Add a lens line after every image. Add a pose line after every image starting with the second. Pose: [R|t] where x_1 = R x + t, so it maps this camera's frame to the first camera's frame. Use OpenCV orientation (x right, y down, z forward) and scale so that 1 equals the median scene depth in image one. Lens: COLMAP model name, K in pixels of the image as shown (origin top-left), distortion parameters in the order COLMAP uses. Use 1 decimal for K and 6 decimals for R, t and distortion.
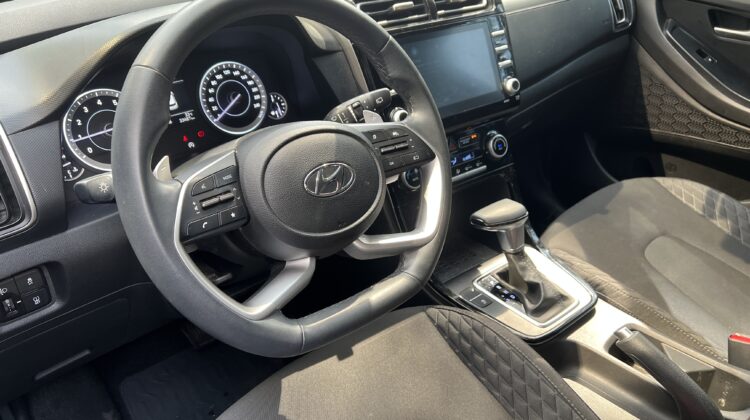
lens RADIAL K [[580.5, 0, 375.0], [0, 580.5, 210.0], [0, 0, 1]] dist [0.035781, -0.073286]
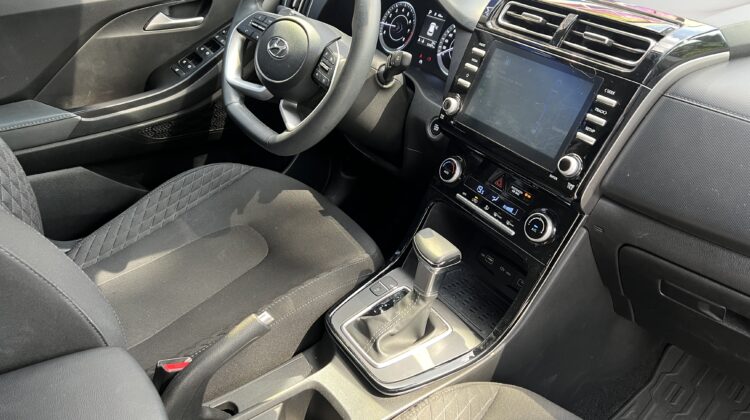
lens RADIAL K [[580.5, 0, 375.0], [0, 580.5, 210.0], [0, 0, 1]] dist [0.035781, -0.073286]
pose [[-0.094301, 0.502511, -0.859412, 1.127014], [-0.537386, 0.700997, 0.468850, -0.473974], [0.838047, 0.506049, 0.203938, 0.812037]]
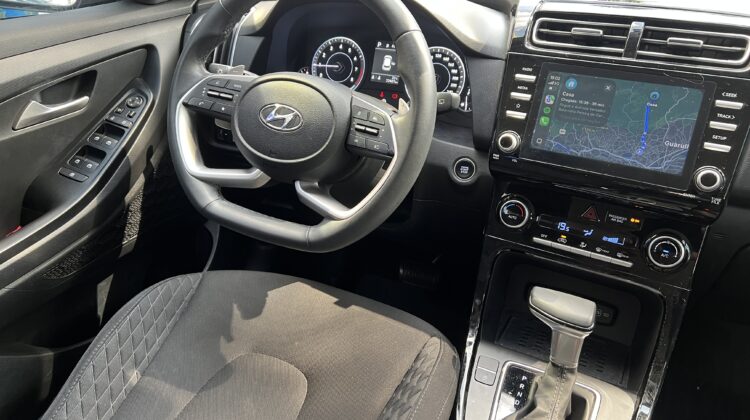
lens RADIAL K [[584.2, 0, 372.6], [0, 584.2, 199.6], [0, 0, 1]] dist [0.103110, -0.213707]
pose [[0.379873, 0.417353, -0.825538, 0.815922], [-0.464115, 0.857972, 0.220187, -0.198574], [0.800184, 0.299501, 0.519620, 0.396938]]
